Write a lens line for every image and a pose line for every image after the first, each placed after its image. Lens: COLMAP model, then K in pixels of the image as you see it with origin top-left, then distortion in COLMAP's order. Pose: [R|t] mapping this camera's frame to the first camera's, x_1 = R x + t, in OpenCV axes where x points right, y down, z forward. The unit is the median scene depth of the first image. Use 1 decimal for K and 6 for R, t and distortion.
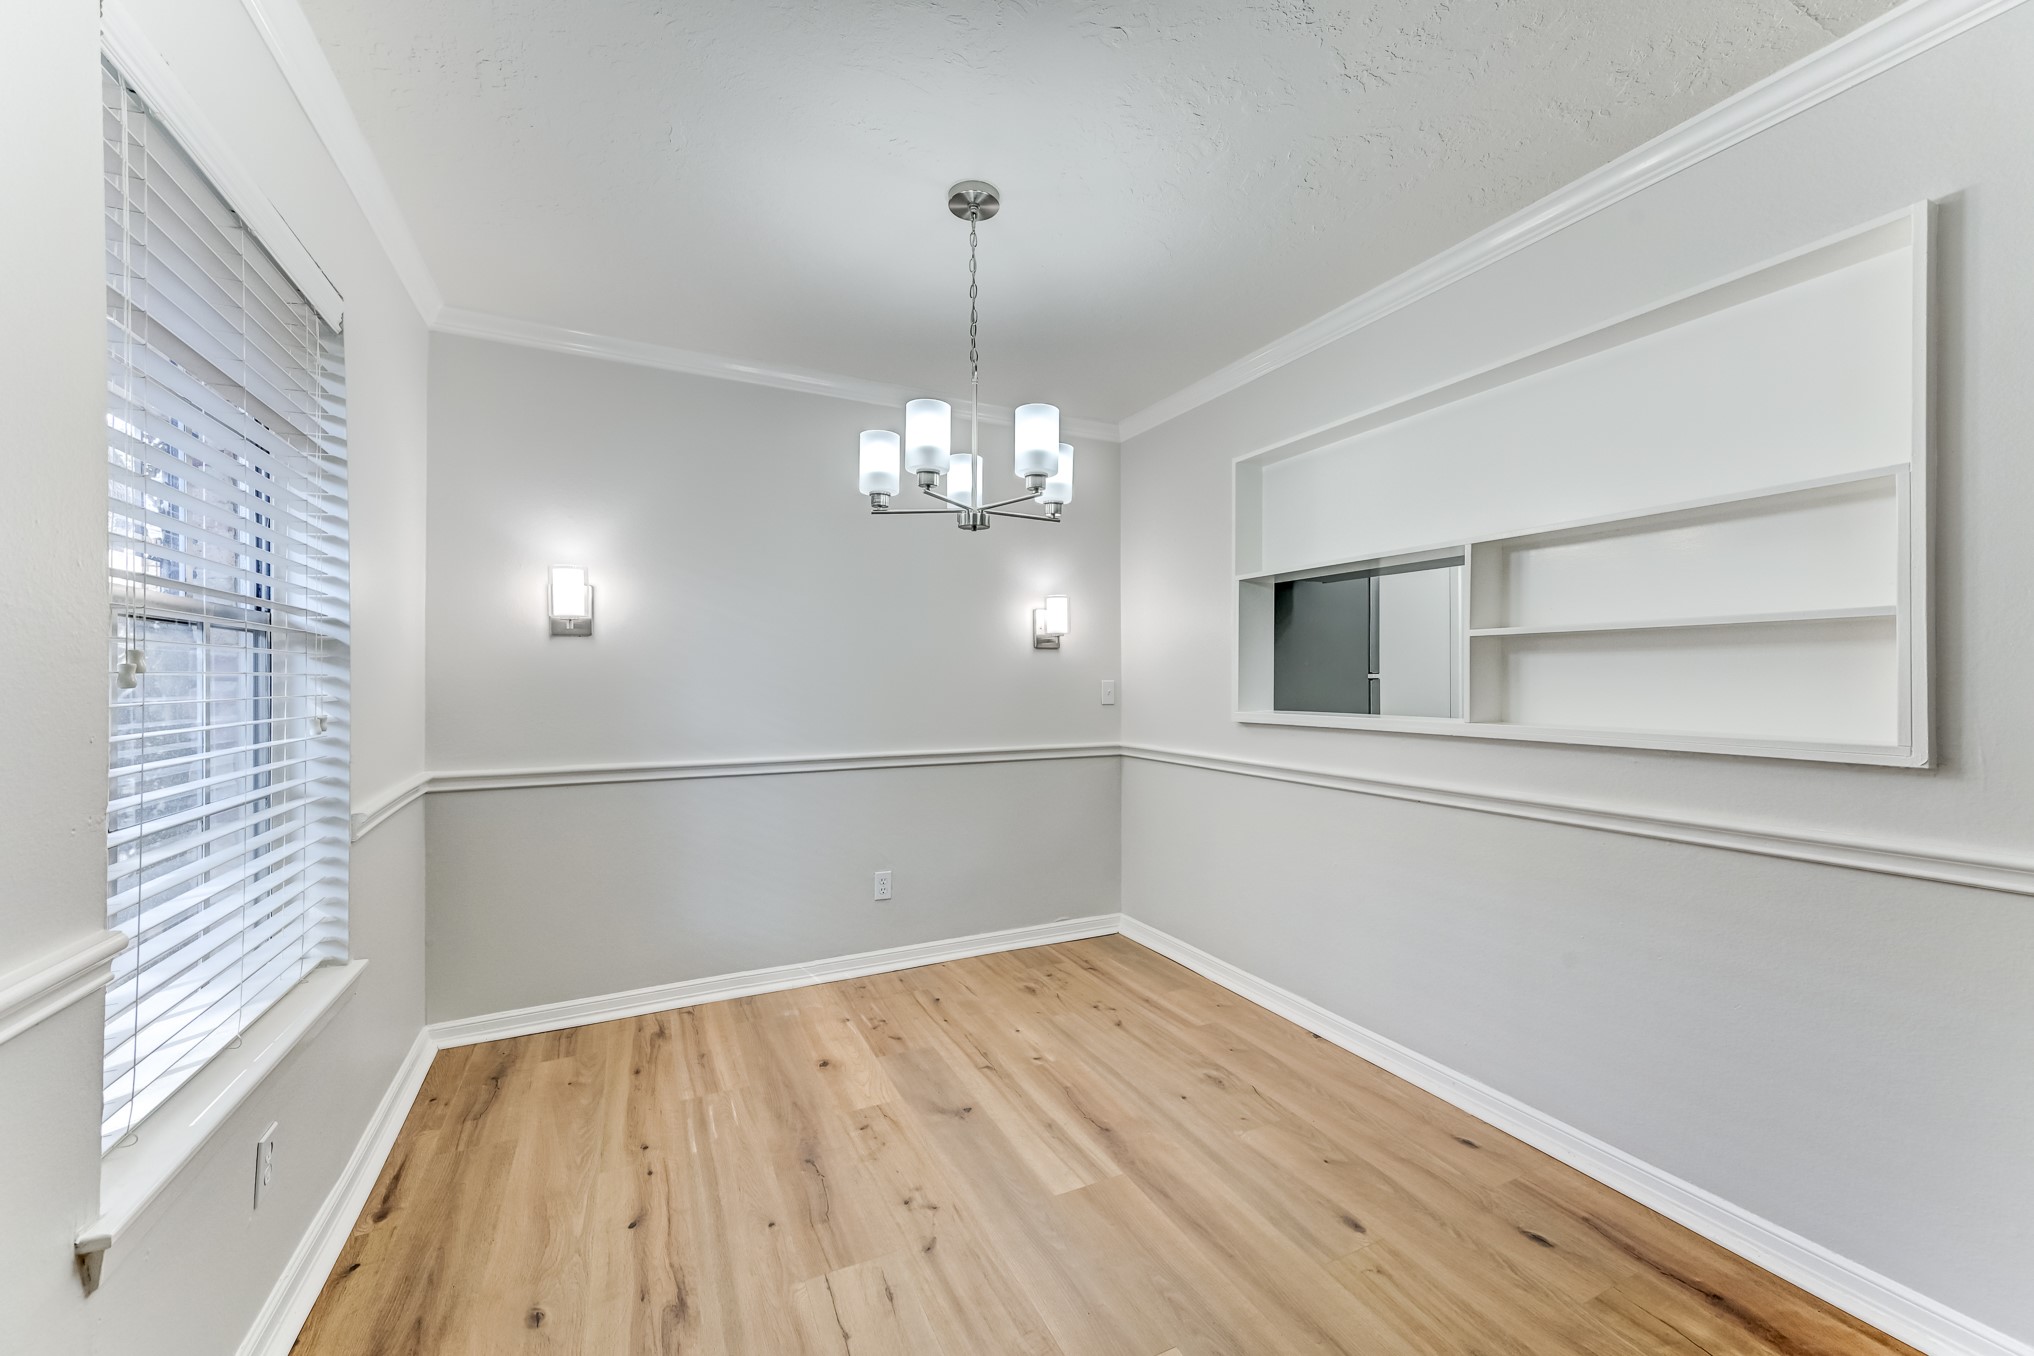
lens RADIAL K [[786.9, 0, 1016.1], [0, 786.9, 675.3], [0, 0, 1]] dist [0.010159, -0.000130]
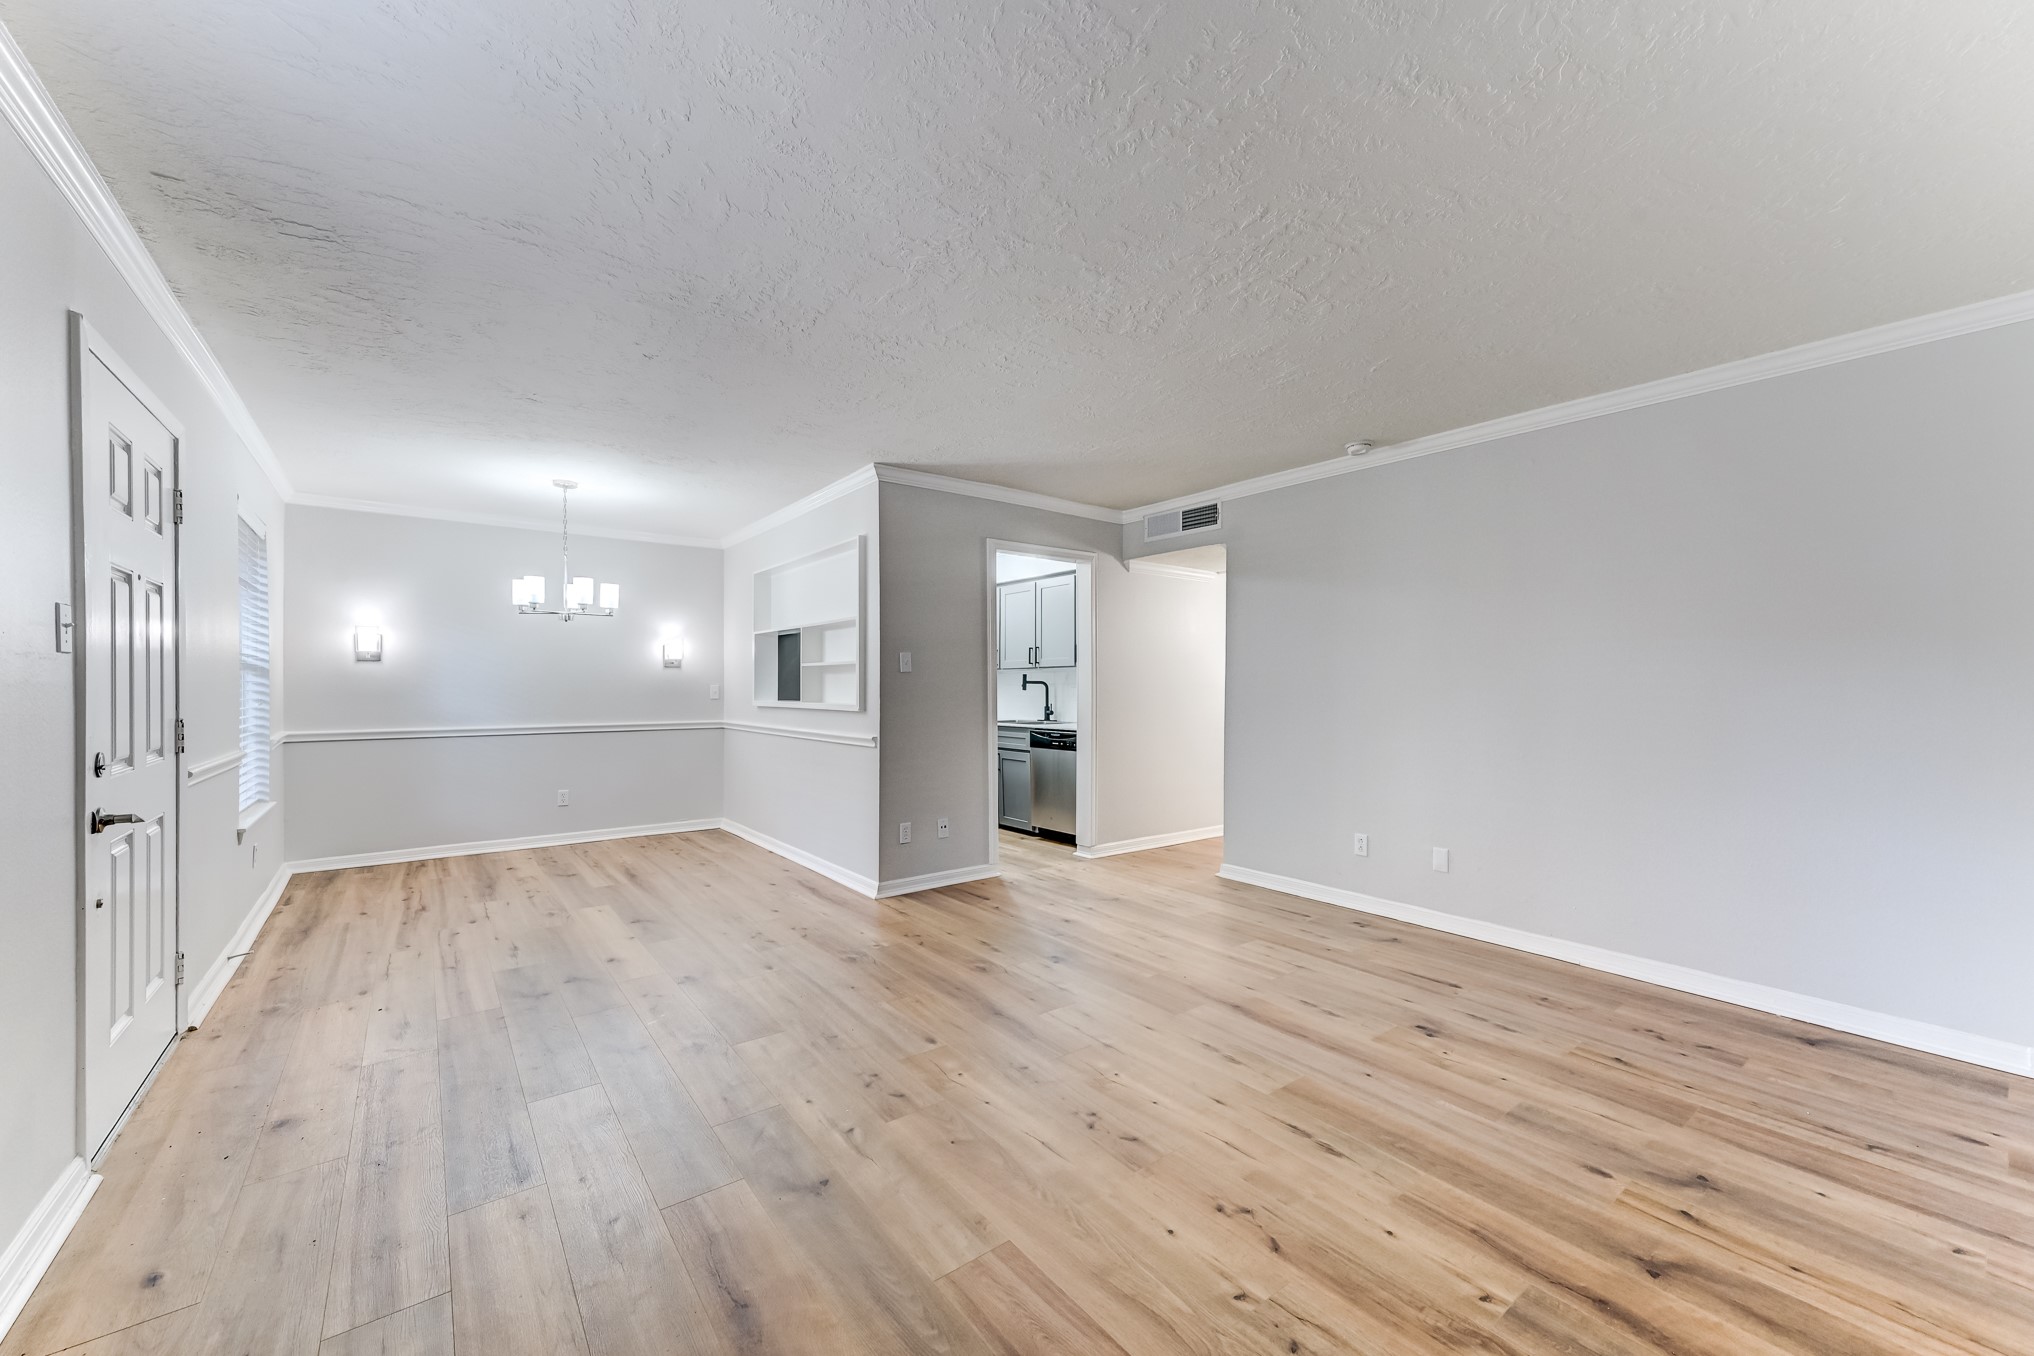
lens RADIAL K [[786.9, 0, 1011.9], [0, 786.9, 686.2], [0, 0, 1]] dist [0.010159, -0.000130]
pose [[0.981778, -0.000054, 0.190031, 0.815195], [-0.000713, 0.999992, 0.003968, 0.001574], [-0.190029, -0.004032, 0.981770, -1.601144]]
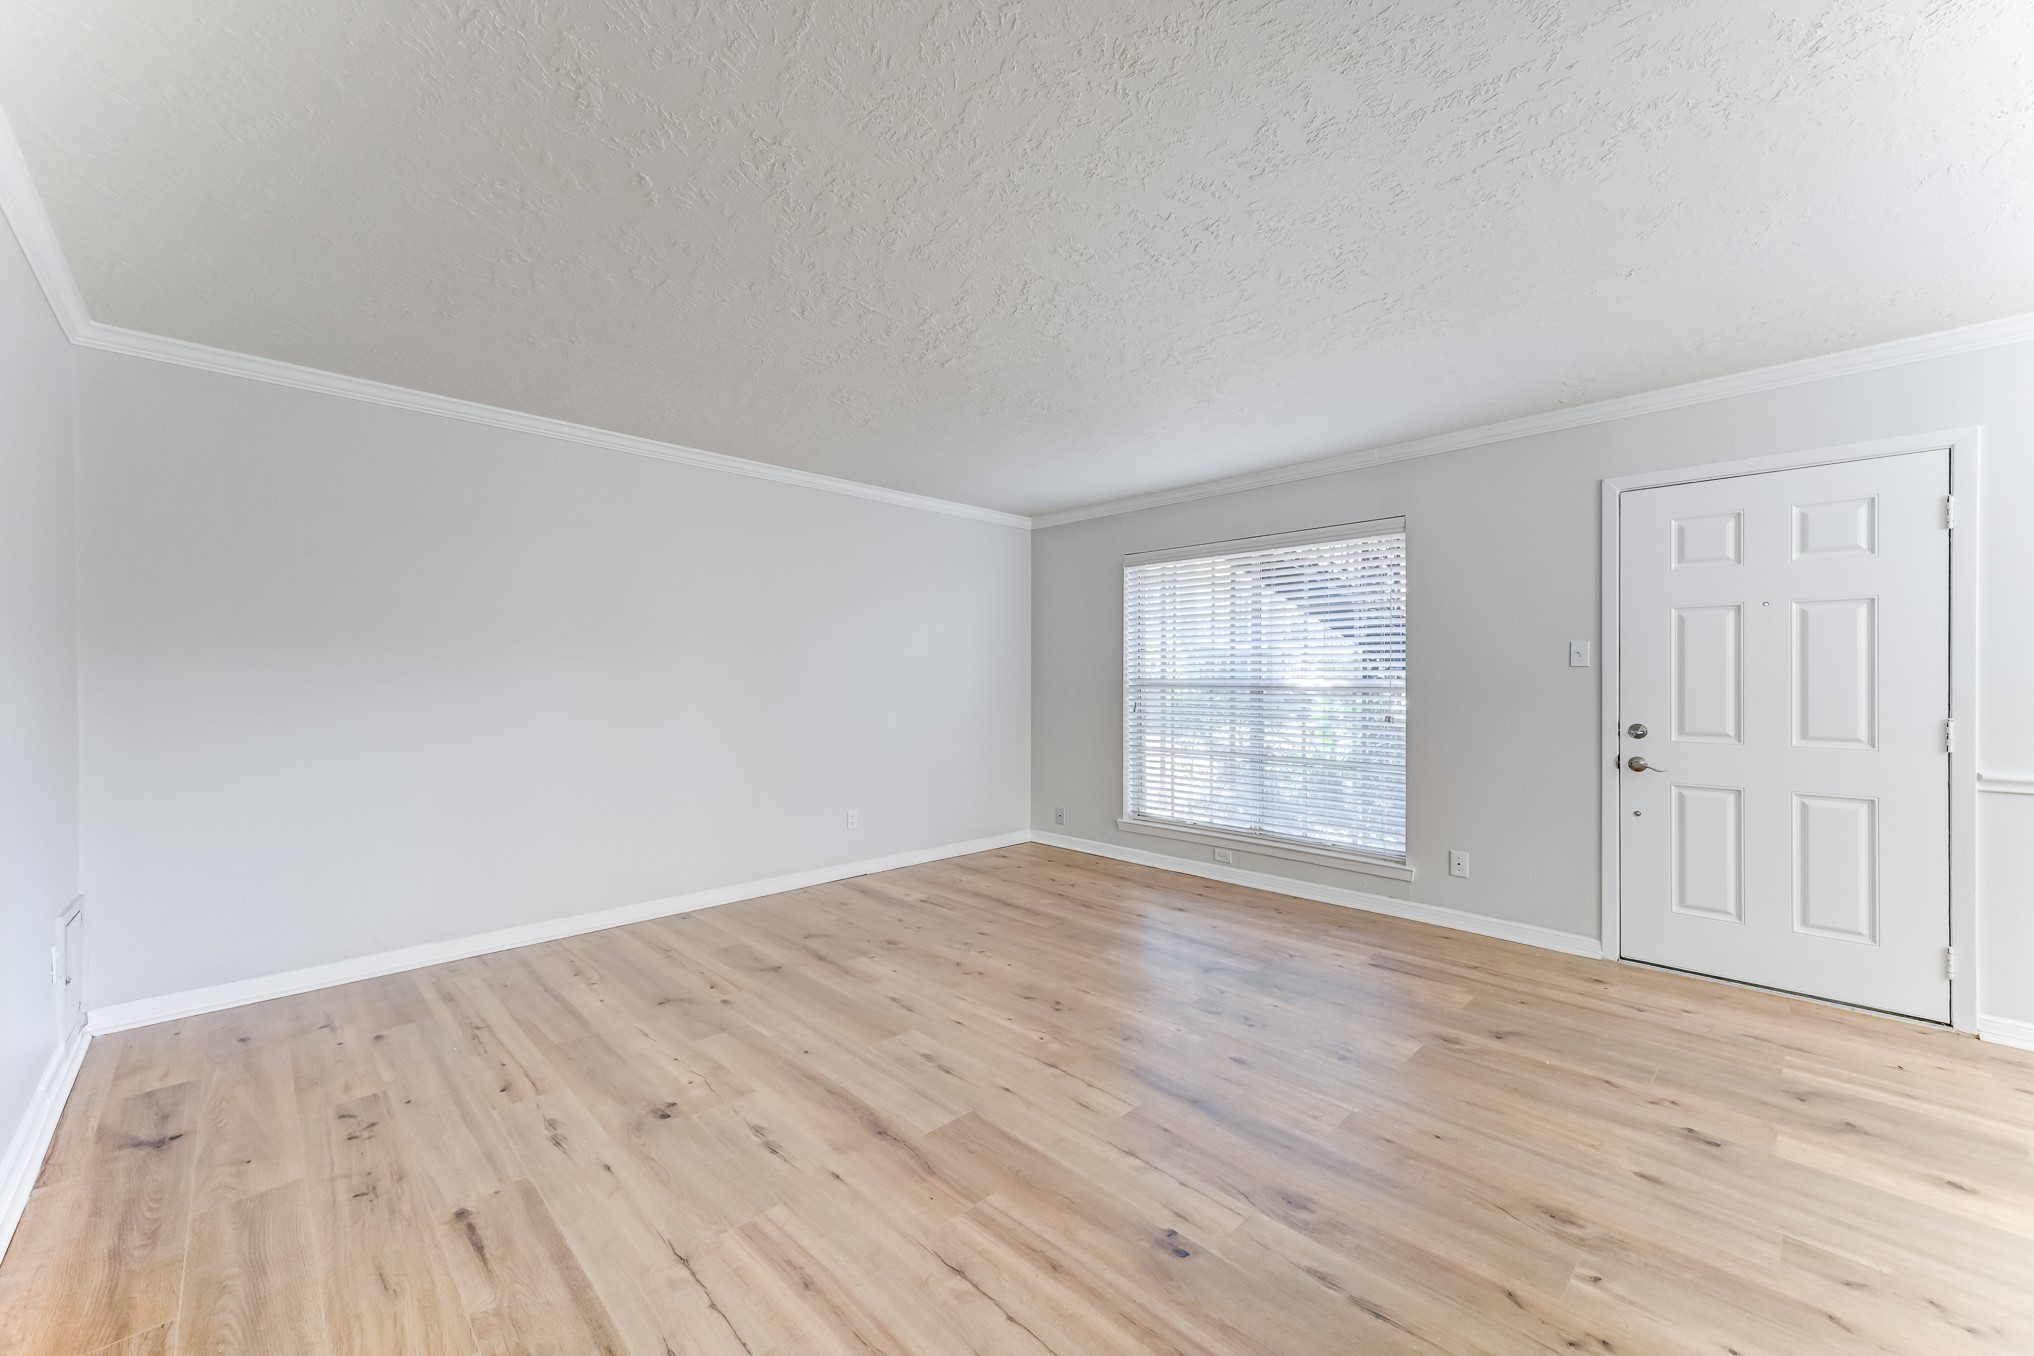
lens RADIAL K [[786.9, 0, 1017.0], [0, 786.9, 680.6], [0, 0, 1]] dist [0.010159, -0.000130]
pose [[-0.949758, -0.001649, -0.312982, 1.658881], [-0.002366, 0.999995, 0.001909, -0.001845], [0.312977, 0.002554, -0.949757, 0.798847]]
